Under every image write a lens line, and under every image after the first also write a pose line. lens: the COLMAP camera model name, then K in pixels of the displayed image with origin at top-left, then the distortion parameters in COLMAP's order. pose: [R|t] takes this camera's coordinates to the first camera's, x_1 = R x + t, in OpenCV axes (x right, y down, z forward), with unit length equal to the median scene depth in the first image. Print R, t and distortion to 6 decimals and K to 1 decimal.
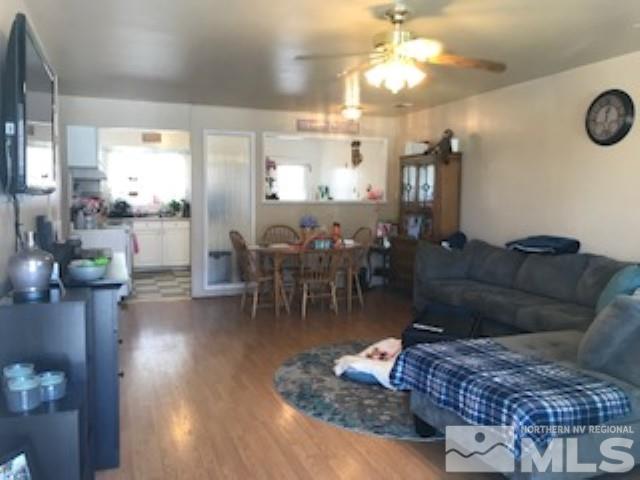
lens RADIAL K [[535.5, 0, 320.0], [0, 535.5, 240.0], [0, 0, 1]] dist [0.040988, -0.075347]
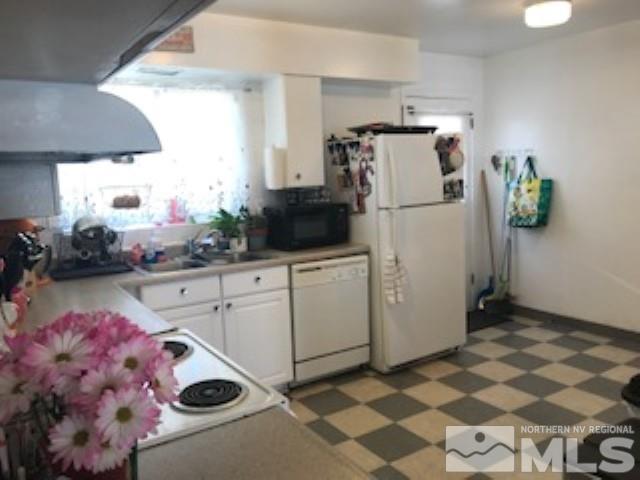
lens RADIAL K [[535.5, 0, 320.0], [0, 535.5, 240.0], [0, 0, 1]] dist [0.040988, -0.075347]
pose [[0.978416, -0.072823, 0.193387, -0.290535], [0.063808, 0.996583, 0.052449, -0.070868], [-0.196546, -0.038978, 0.979720, 0.629760]]
